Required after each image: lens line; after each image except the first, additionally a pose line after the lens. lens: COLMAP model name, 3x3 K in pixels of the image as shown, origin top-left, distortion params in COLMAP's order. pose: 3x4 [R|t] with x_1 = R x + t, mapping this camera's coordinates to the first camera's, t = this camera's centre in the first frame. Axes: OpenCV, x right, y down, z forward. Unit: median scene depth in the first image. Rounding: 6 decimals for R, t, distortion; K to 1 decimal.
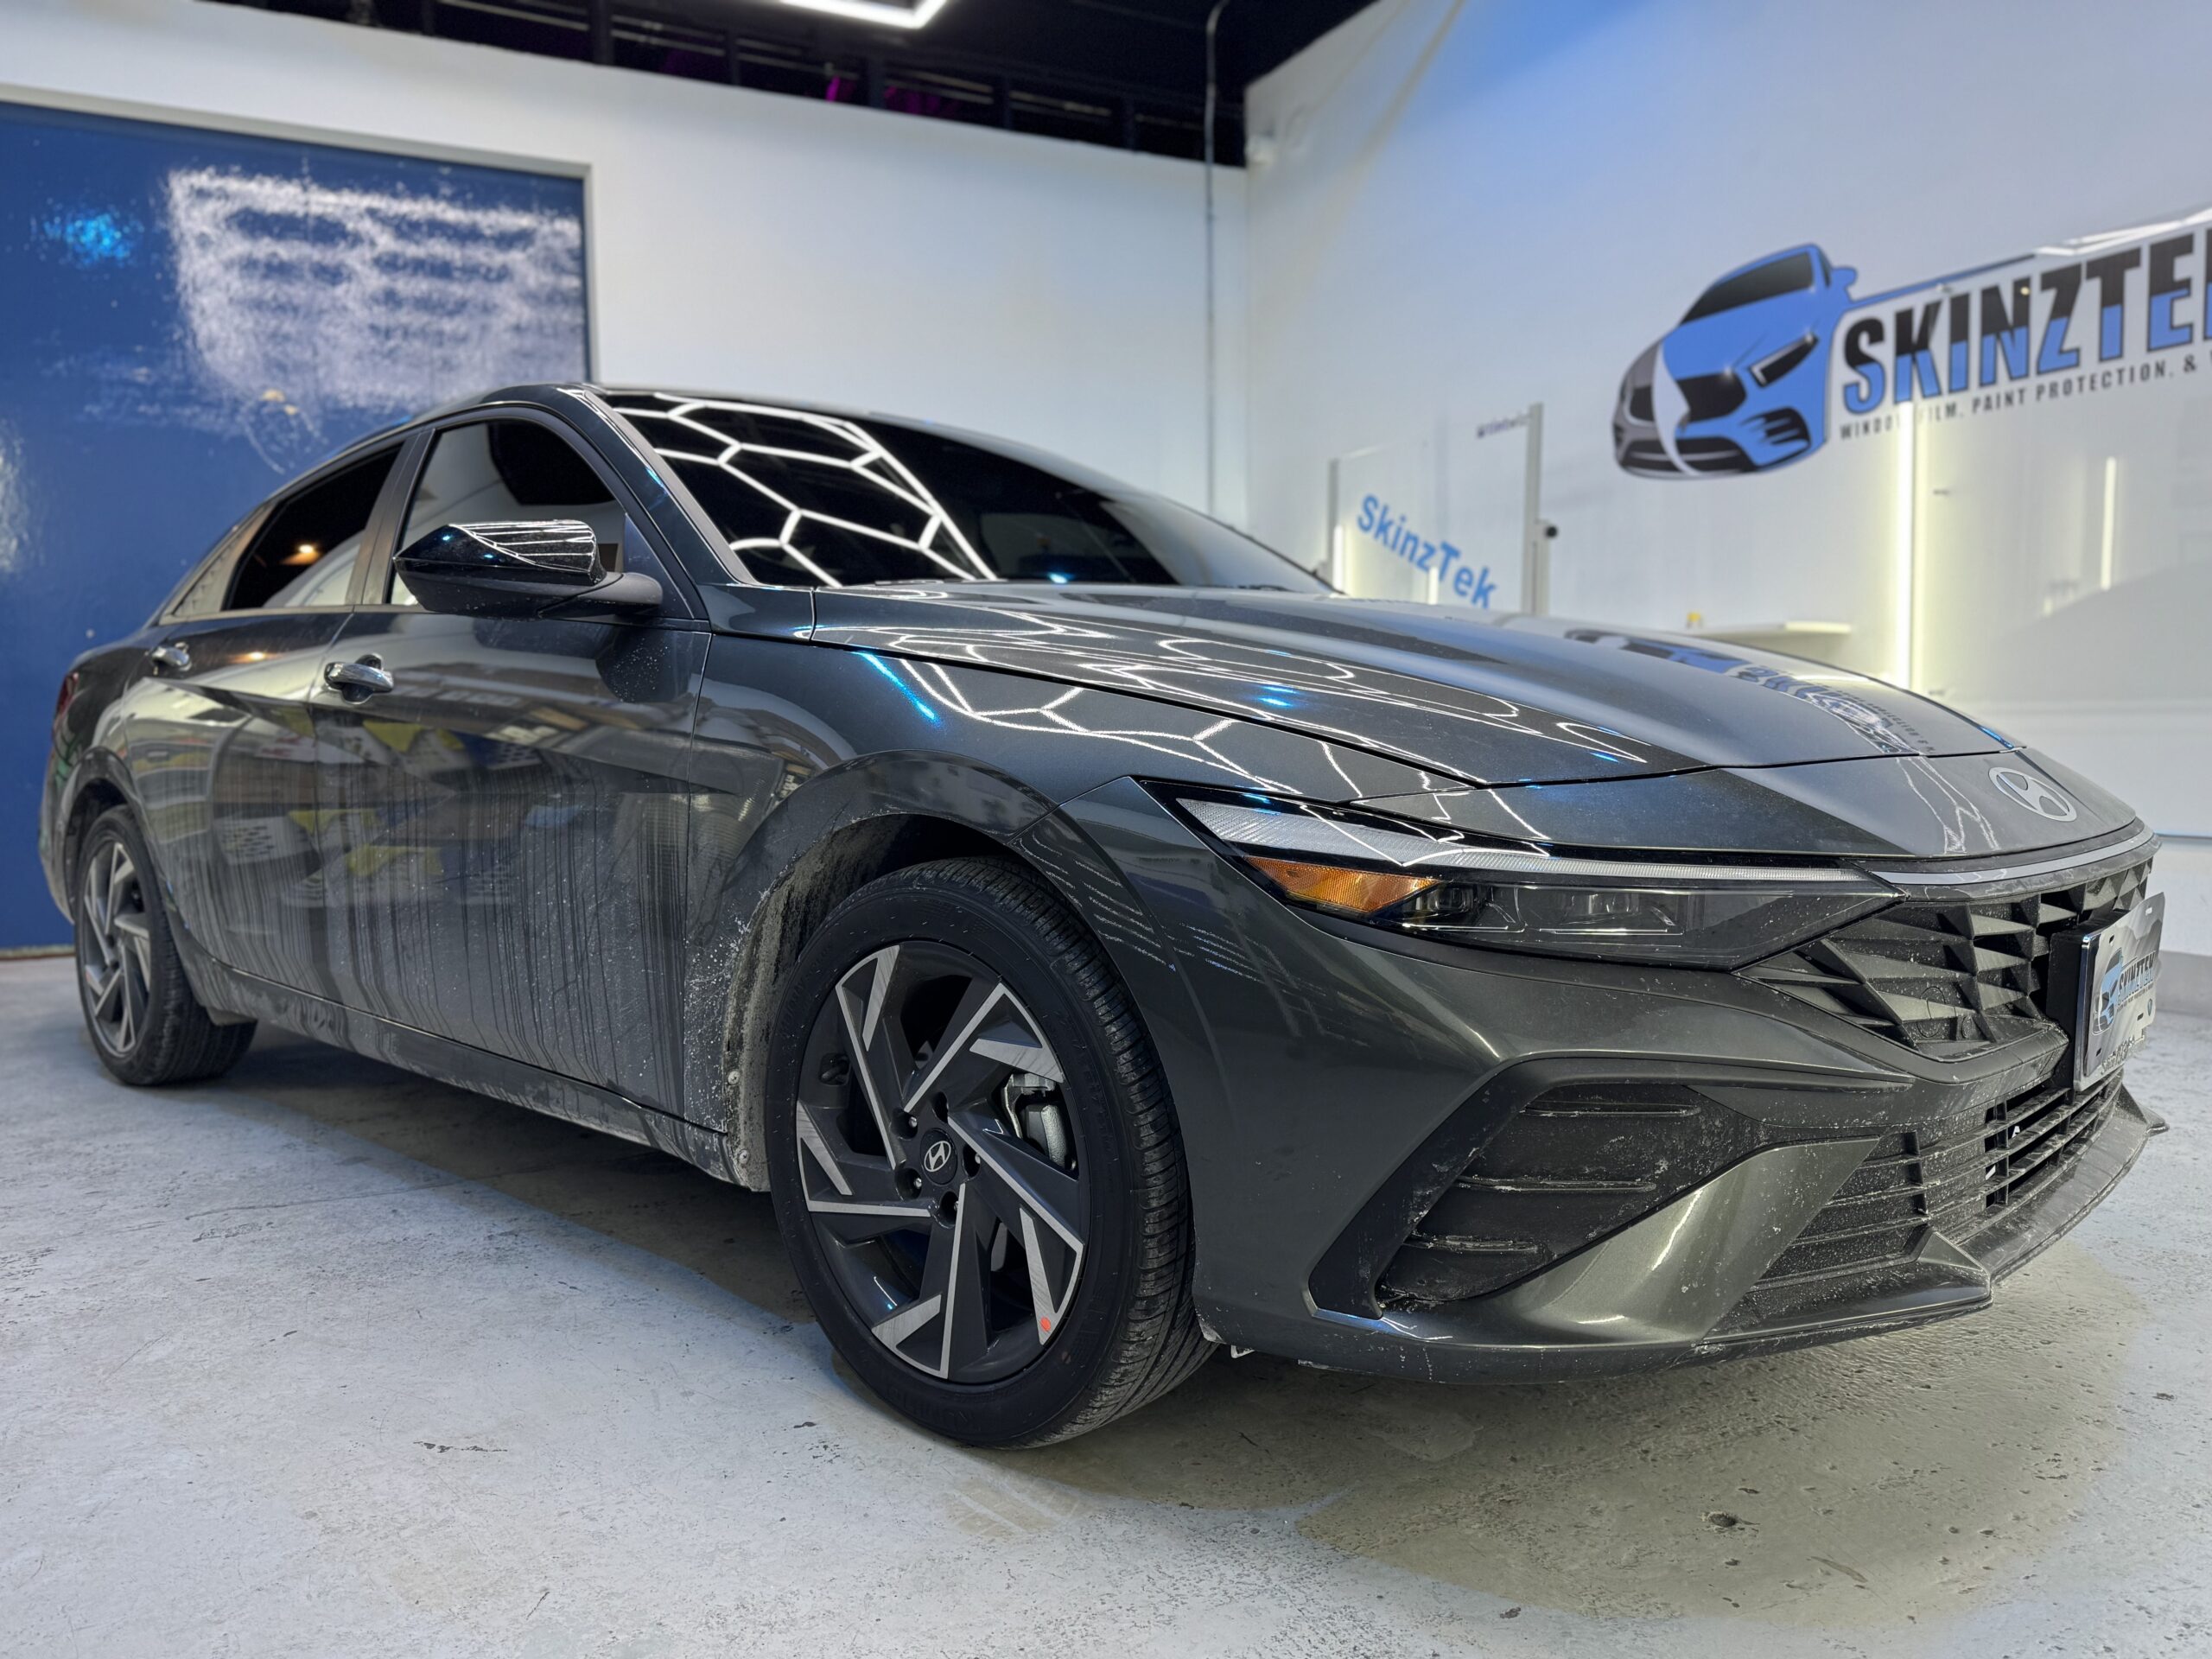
lens RADIAL K [[1662.8, 0, 1080.6], [0, 1662.8, 827.2], [0, 0, 1]] dist [0.000178, -0.011211]
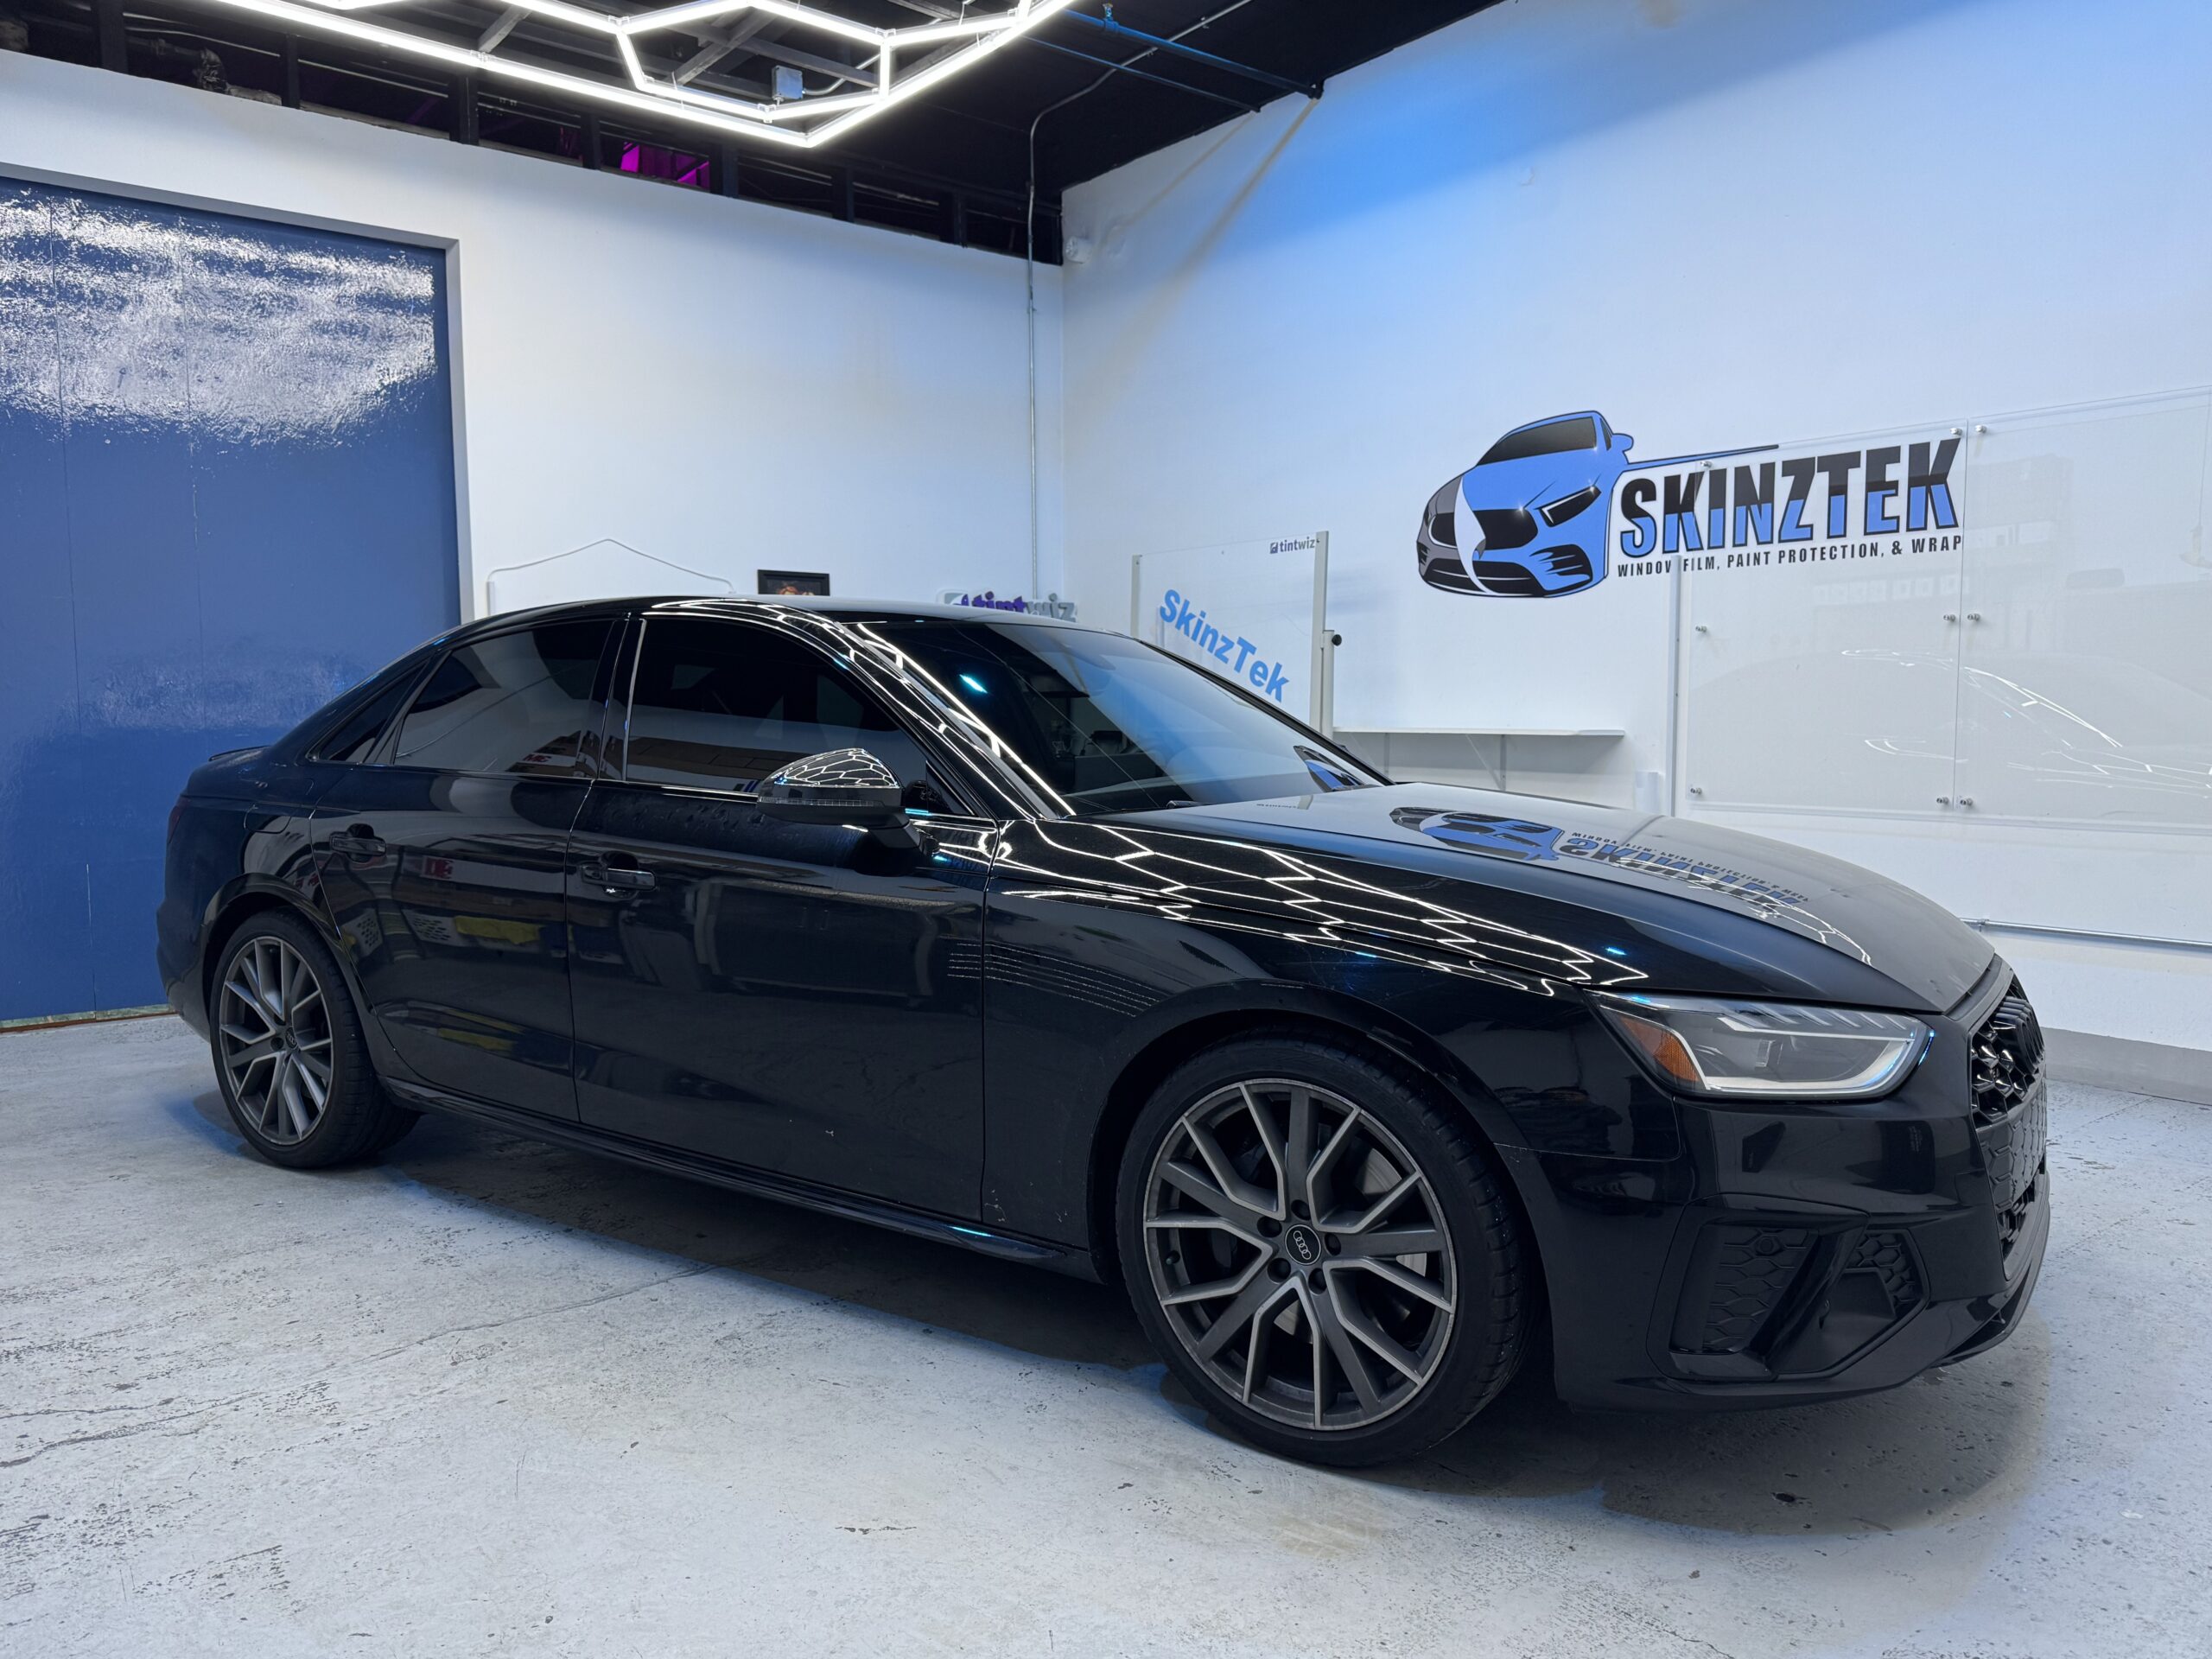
lens RADIAL K [[1662.8, 0, 1098.2], [0, 1662.8, 834.6], [0, 0, 1]] dist [0.000178, -0.011211]
pose [[0.976871, -0.007284, 0.213707, -0.186737], [0.004041, 0.999870, 0.015610, -0.071801], [-0.213793, -0.014386, 0.976773, -0.111735]]
